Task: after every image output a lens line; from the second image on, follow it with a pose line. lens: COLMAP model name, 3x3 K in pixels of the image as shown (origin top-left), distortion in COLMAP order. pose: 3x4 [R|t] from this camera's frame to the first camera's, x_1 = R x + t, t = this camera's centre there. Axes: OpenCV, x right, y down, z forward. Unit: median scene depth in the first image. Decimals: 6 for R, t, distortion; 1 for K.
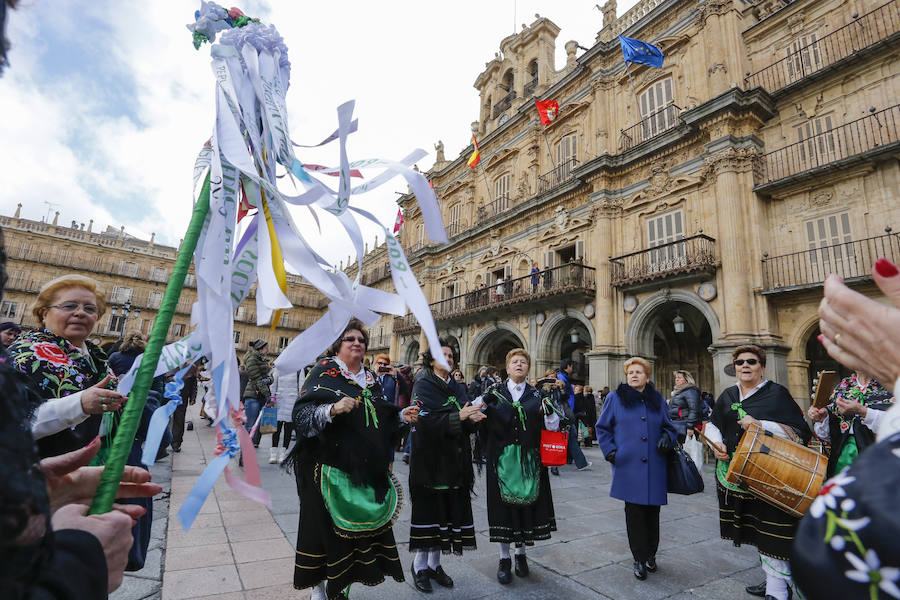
lens RADIAL K [[432.0, 0, 415.2], [0, 432.0, 304.5], [0, 0, 1]] dist [-0.070603, 0.015074]
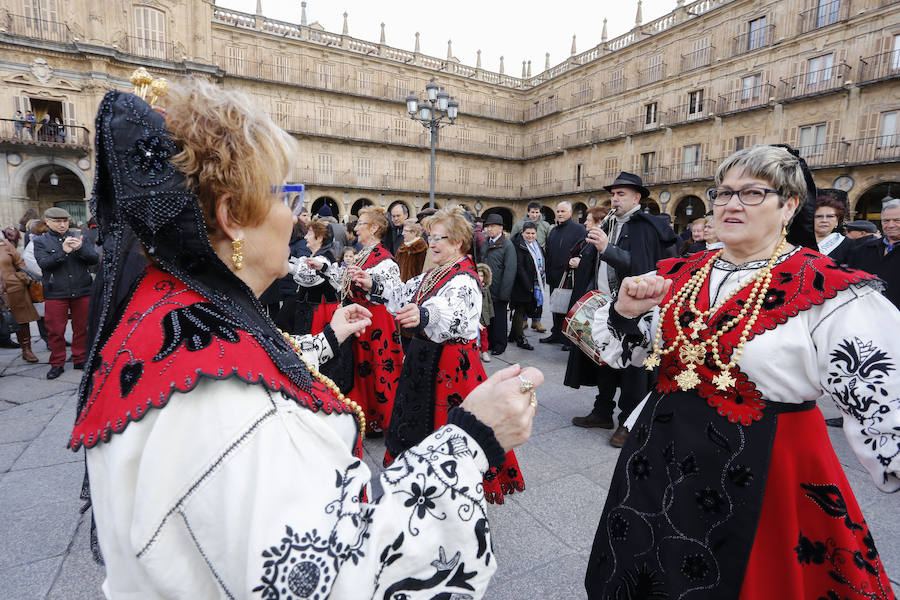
lens RADIAL K [[432.0, 0, 446.0], [0, 432.0, 303.8], [0, 0, 1]] dist [-0.070603, 0.015074]
pose [[-0.027694, -0.214395, 0.976354, -1.029279], [-0.210633, 0.956051, 0.203962, -0.070742], [-0.977173, -0.200004, -0.071636, -0.087029]]
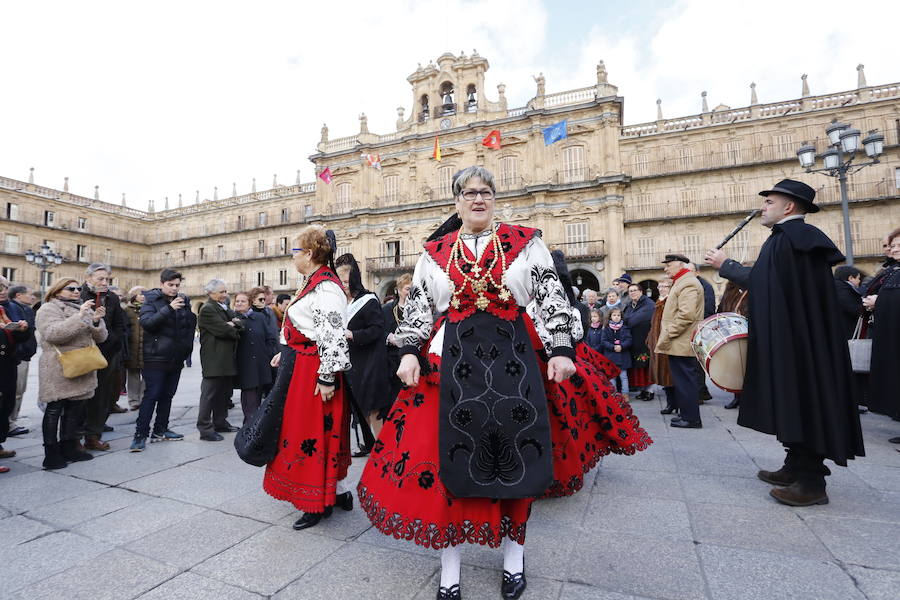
lens RADIAL K [[432.0, 0, 445.6], [0, 432.0, 296.6], [0, 0, 1]] dist [-0.070603, 0.015074]
pose [[0.785374, -0.027496, 0.618410, -1.043620], [-0.056424, 0.991674, 0.115751, -0.070747], [-0.616444, -0.125801, 0.777284, -0.189993]]
